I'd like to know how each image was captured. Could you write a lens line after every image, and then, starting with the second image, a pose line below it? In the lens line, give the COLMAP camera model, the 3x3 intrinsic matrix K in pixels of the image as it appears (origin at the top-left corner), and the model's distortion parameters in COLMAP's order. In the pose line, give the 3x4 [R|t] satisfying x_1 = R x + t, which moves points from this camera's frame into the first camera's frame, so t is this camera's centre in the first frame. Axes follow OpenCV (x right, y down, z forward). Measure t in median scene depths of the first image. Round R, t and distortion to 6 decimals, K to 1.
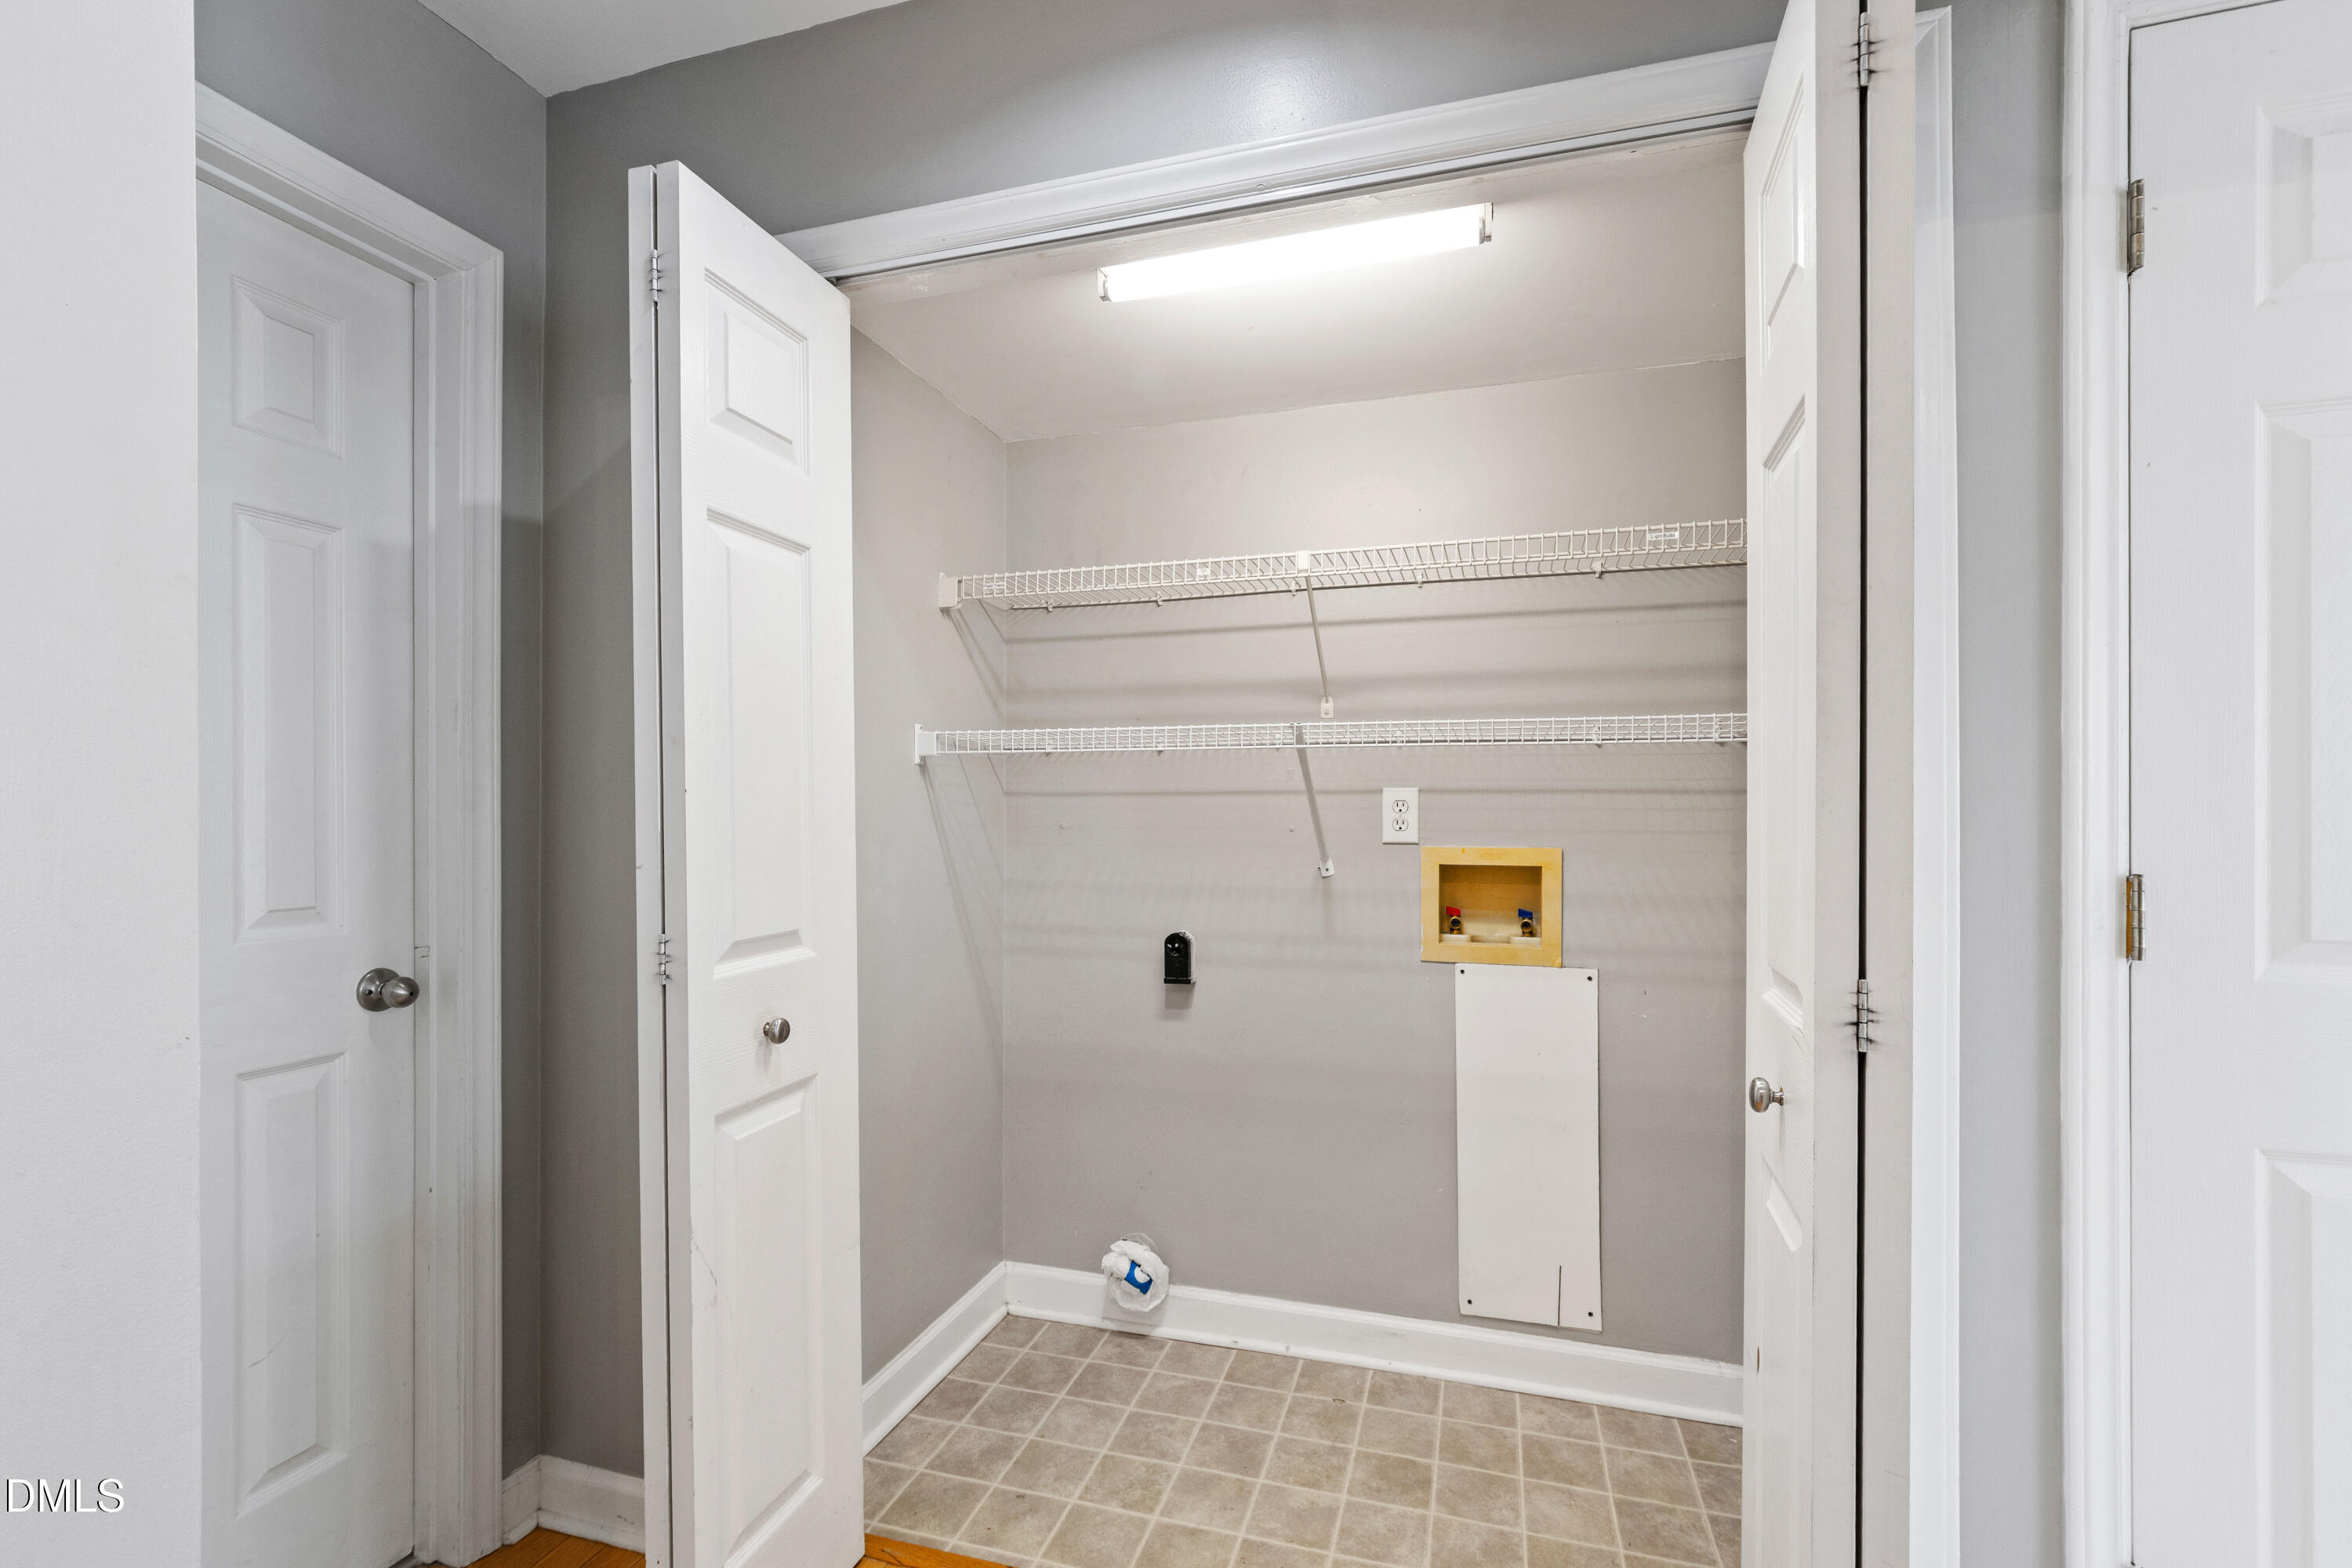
lens RADIAL K [[1042.2, 0, 1095.5], [0, 1042.2, 790.0], [0, 0, 1]] dist [0.000174, -0.003230]
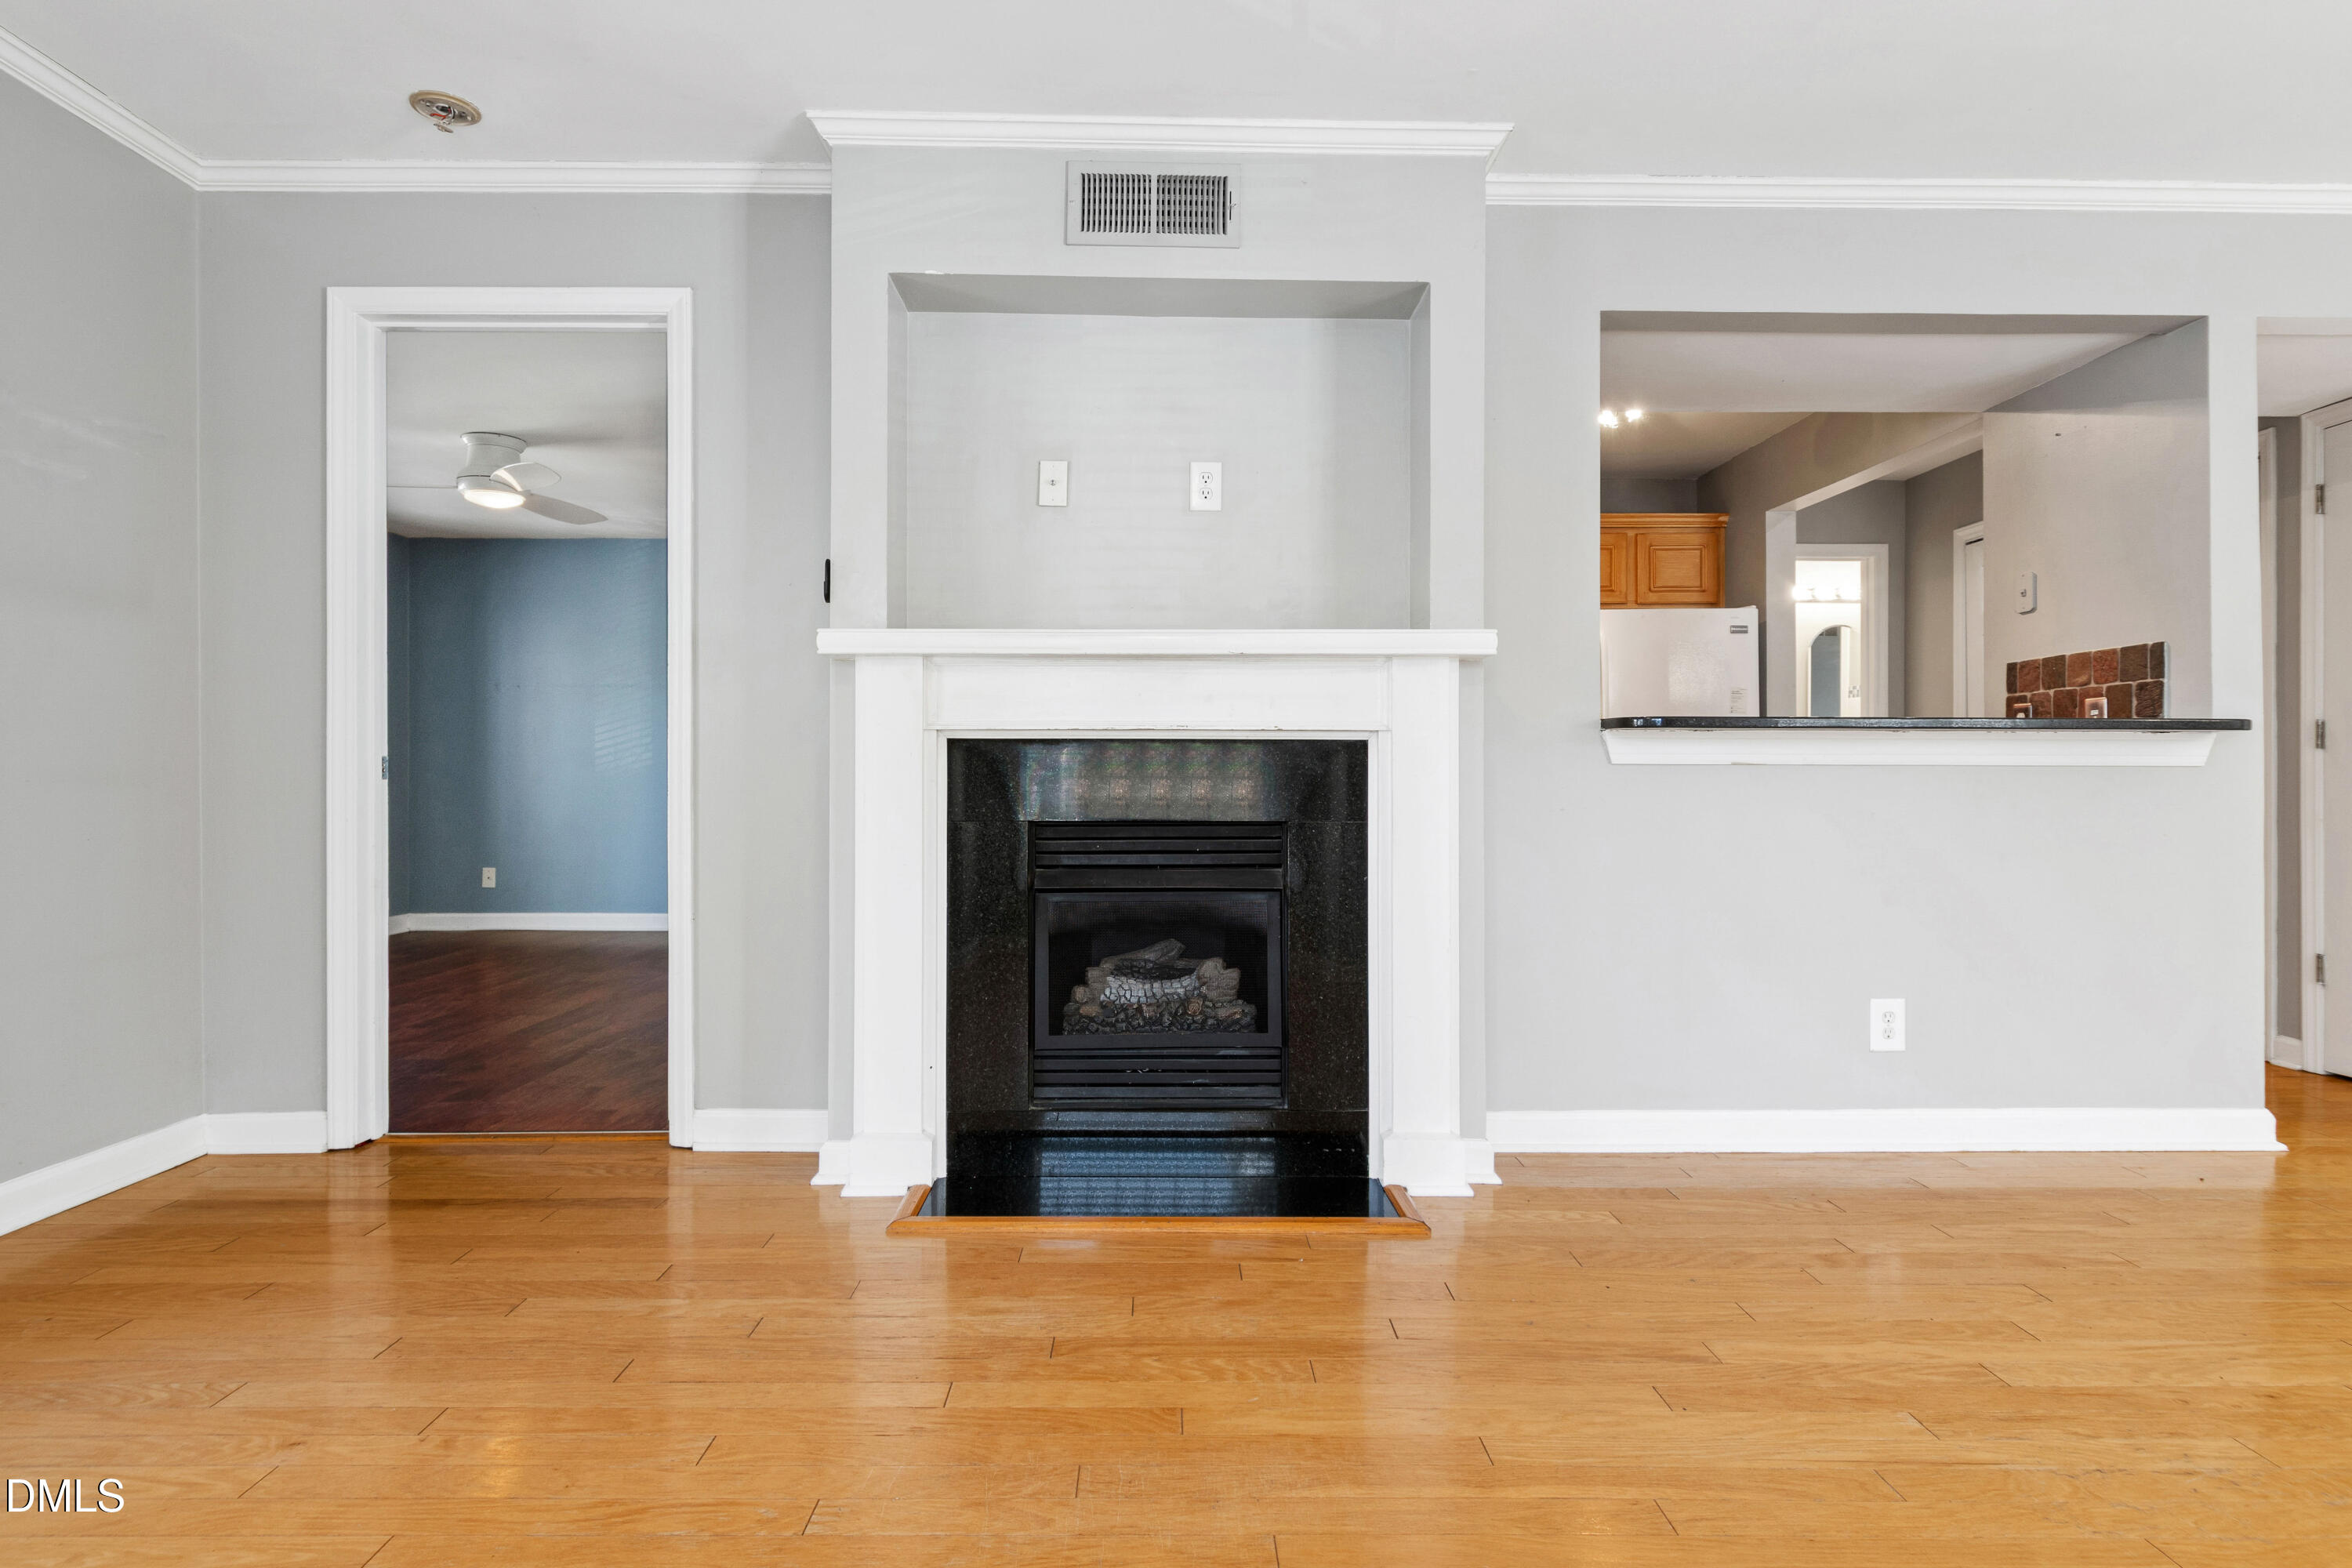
lens RADIAL K [[1251.3, 0, 1170.9], [0, 1251.3, 785.5], [0, 0, 1]] dist [-0.005973, 0.001701]
pose [[0.312550, 0.005084, -0.949888, 3.392875], [-0.008909, 0.999957, 0.002420, 0.295541], [0.949860, 0.007707, 0.312582, -3.221735]]
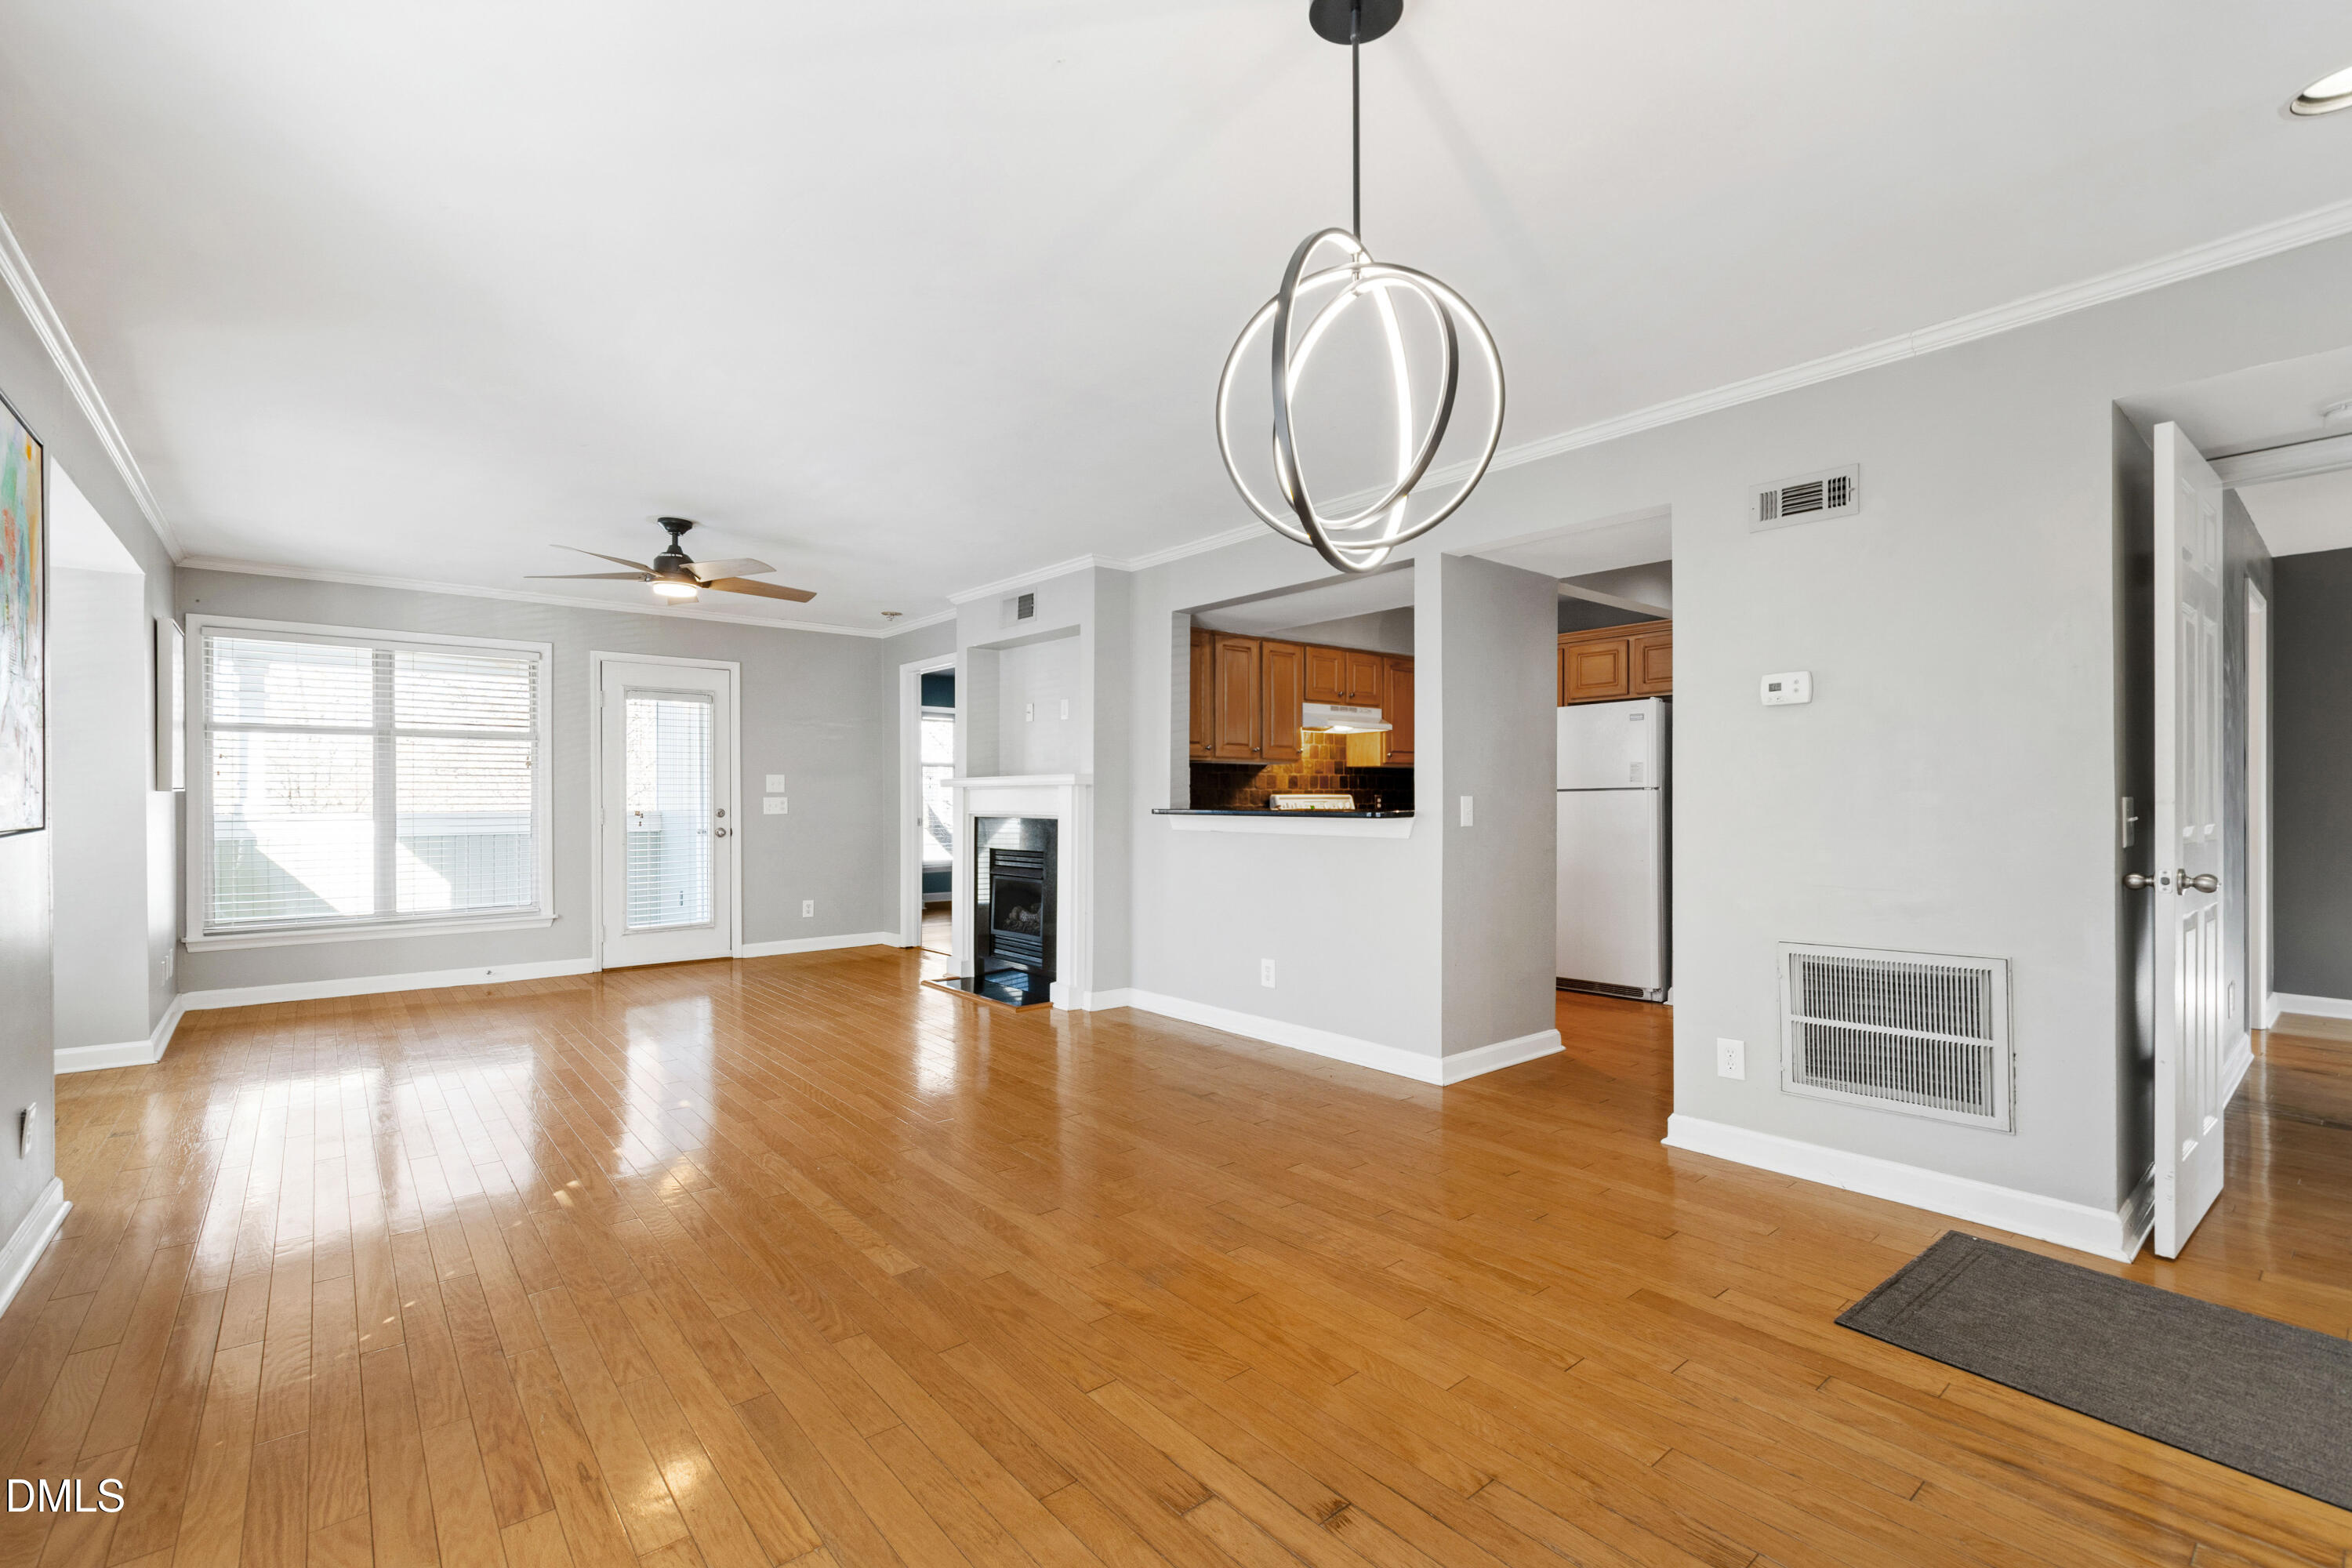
lens RADIAL K [[1042.2, 0, 1175.8], [0, 1042.2, 798.6], [0, 0, 1]] dist [0.000174, -0.003230]
pose [[-0.538005, 0.002404, -0.842938, 5.127497], [-0.003435, 0.999981, 0.005044, 0.074188], [0.842935, 0.005609, -0.537987, 1.259443]]
